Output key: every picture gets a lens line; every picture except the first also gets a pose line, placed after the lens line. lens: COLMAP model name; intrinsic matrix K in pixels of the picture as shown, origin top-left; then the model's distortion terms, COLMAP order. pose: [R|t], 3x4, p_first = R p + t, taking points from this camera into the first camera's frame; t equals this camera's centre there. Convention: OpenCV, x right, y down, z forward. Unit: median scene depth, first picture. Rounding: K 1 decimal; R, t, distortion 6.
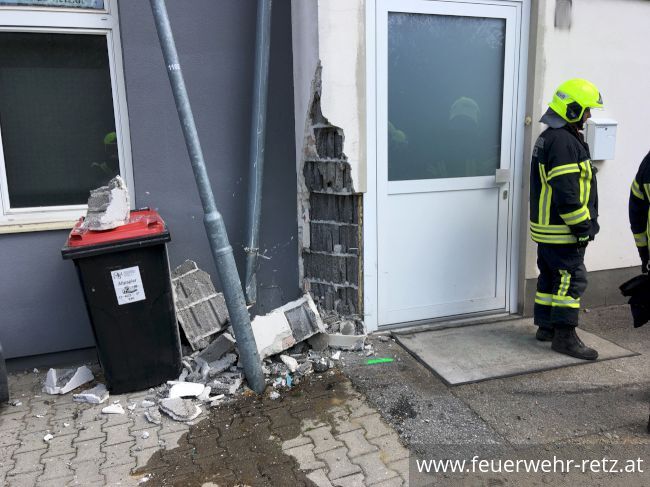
lens RADIAL K [[544.4, 0, 325.0], [0, 544.4, 243.5], [0, 0, 1]] dist [0.049277, -0.004195]
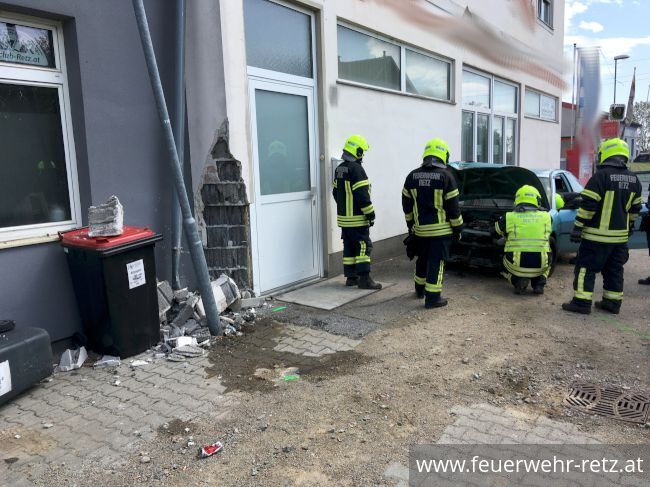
lens RADIAL K [[544.4, 0, 325.0], [0, 544.4, 243.5], [0, 0, 1]] dist [0.049277, -0.004195]
pose [[0.810484, -0.087826, 0.579139, -0.673336], [0.120056, 0.992613, -0.017485, 0.071880], [-0.573326, 0.083700, 0.815041, -0.357678]]
